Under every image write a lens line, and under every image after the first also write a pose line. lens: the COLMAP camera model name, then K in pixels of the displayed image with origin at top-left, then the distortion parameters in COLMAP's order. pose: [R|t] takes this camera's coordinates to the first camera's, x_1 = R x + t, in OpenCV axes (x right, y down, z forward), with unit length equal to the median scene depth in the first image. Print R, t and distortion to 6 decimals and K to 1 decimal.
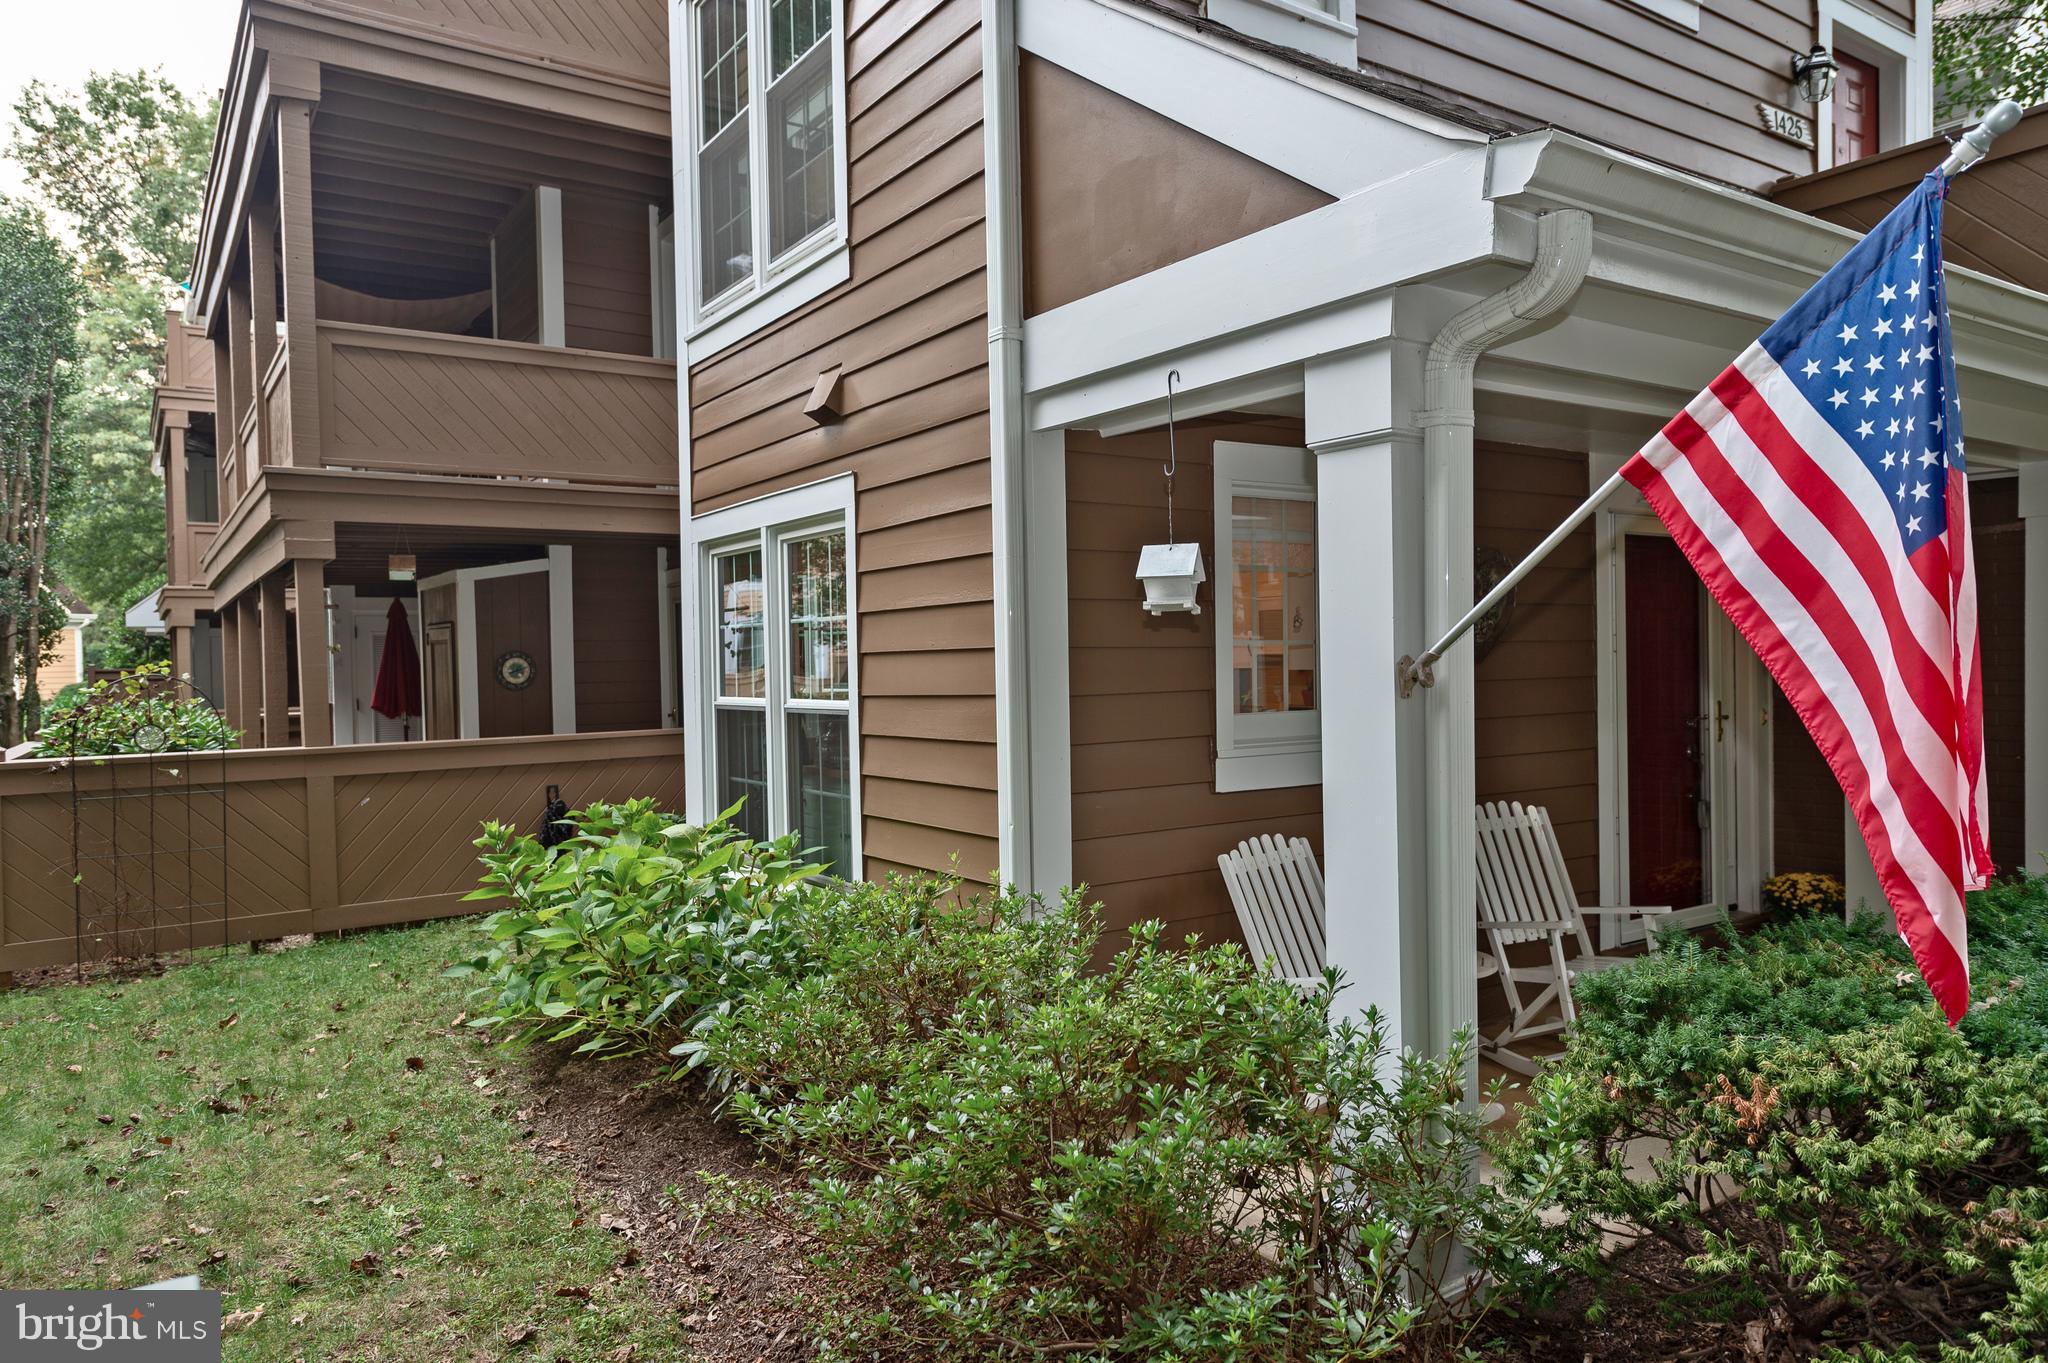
lens RADIAL K [[1331.6, 0, 1024.0], [0, 1331.6, 681.5], [0, 0, 1]] dist [0.061976, -0.061964]
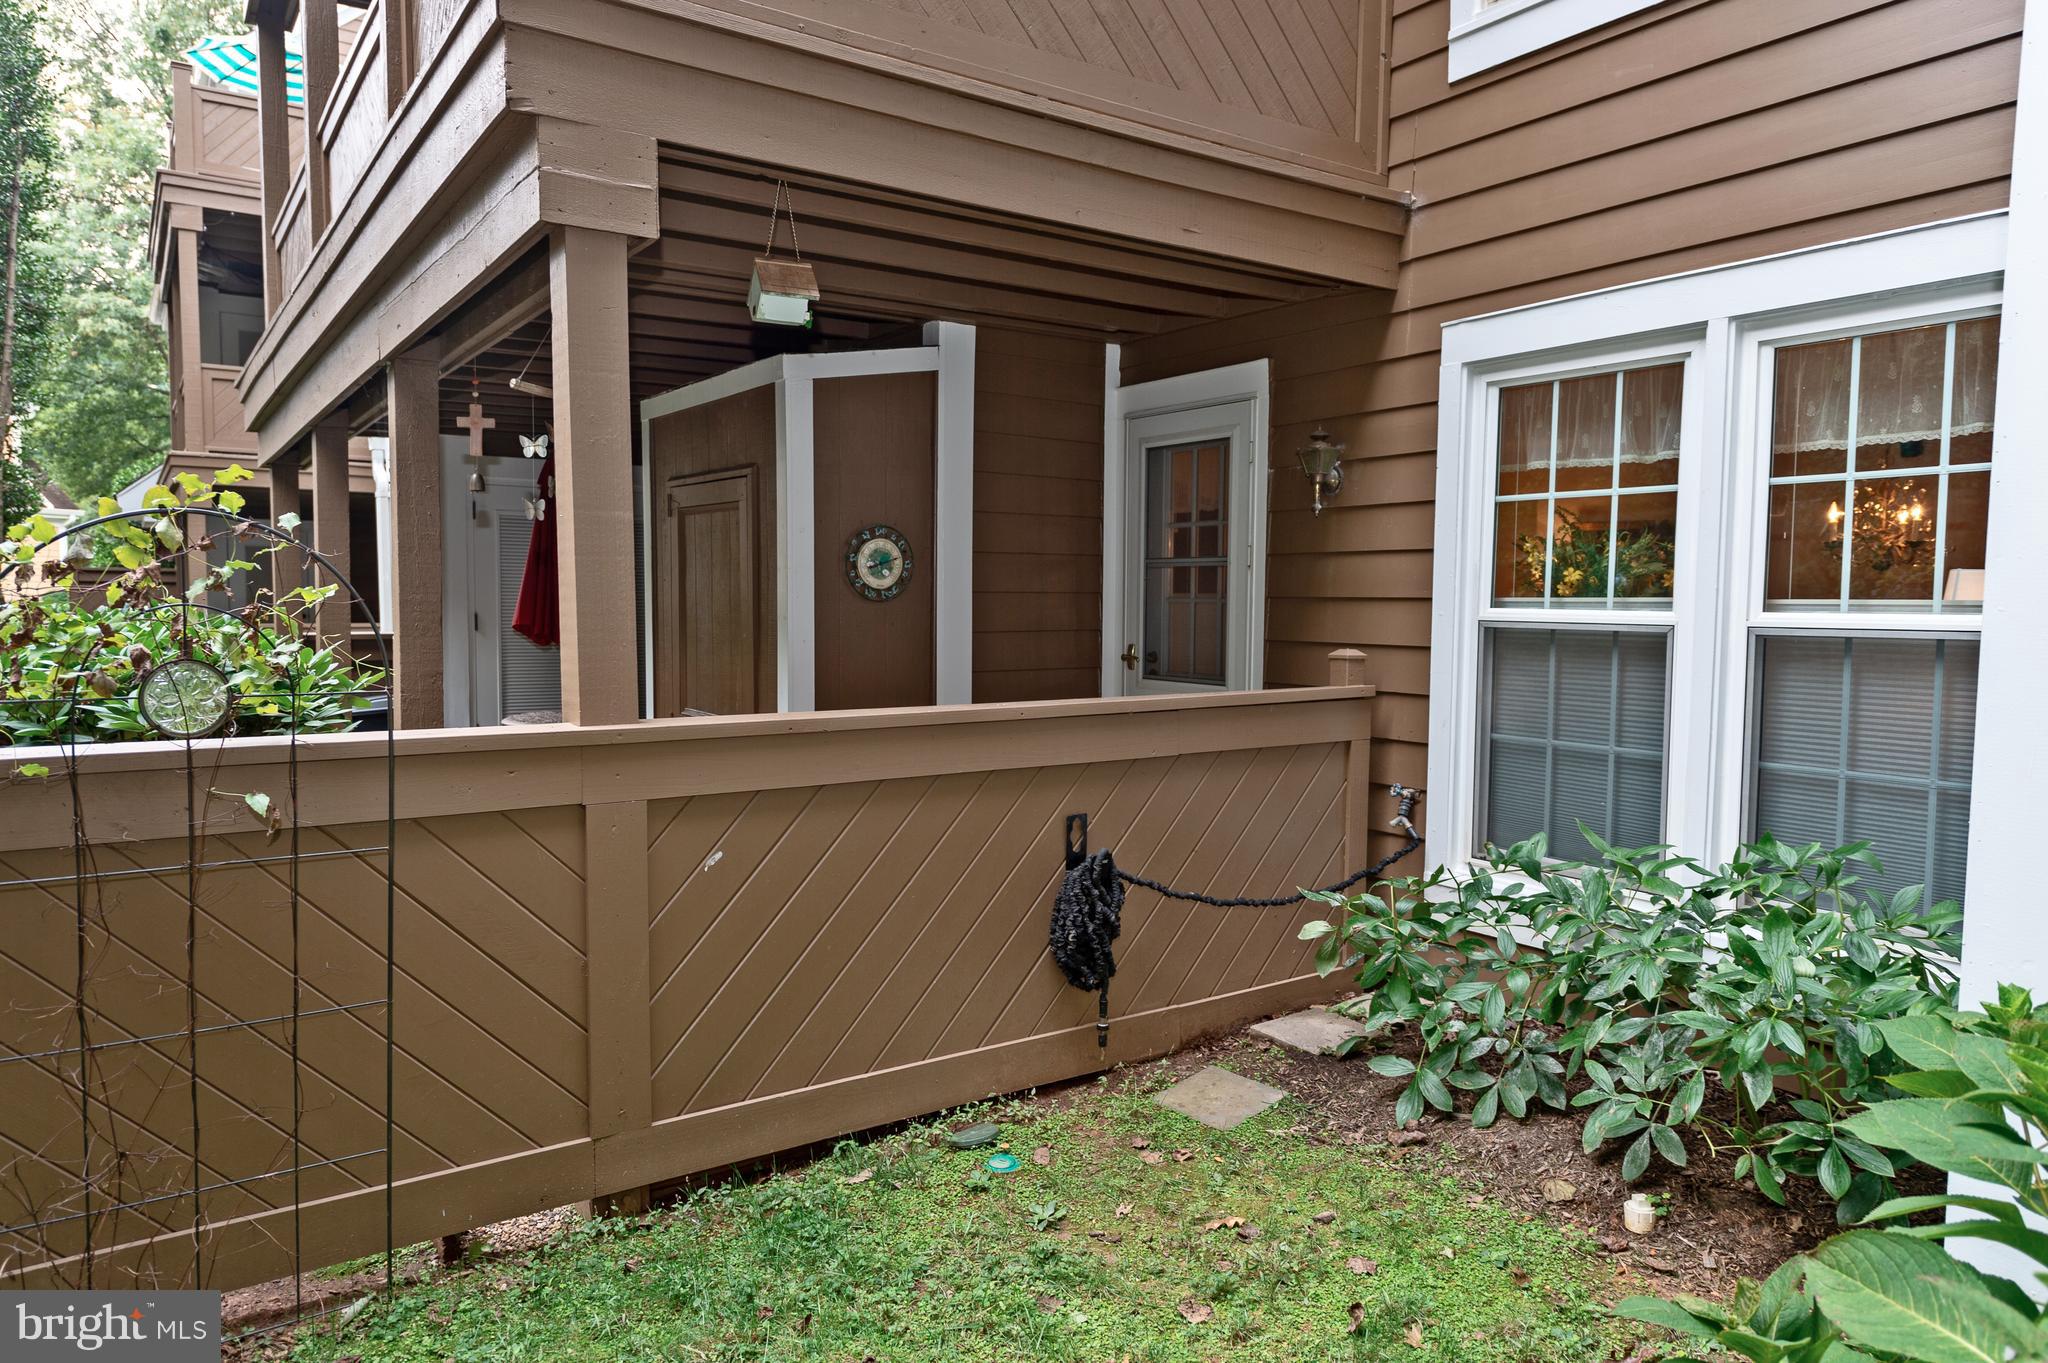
lens RADIAL K [[1331.6, 0, 1024.0], [0, 1331.6, 681.5], [0, 0, 1]] dist [0.061976, -0.061964]
pose [[0.999651, 0.026117, 0.004014, -0.181154], [-0.026274, 0.998589, 0.046152, 0.006676], [-0.002803, -0.046242, 0.998926, 0.273584]]
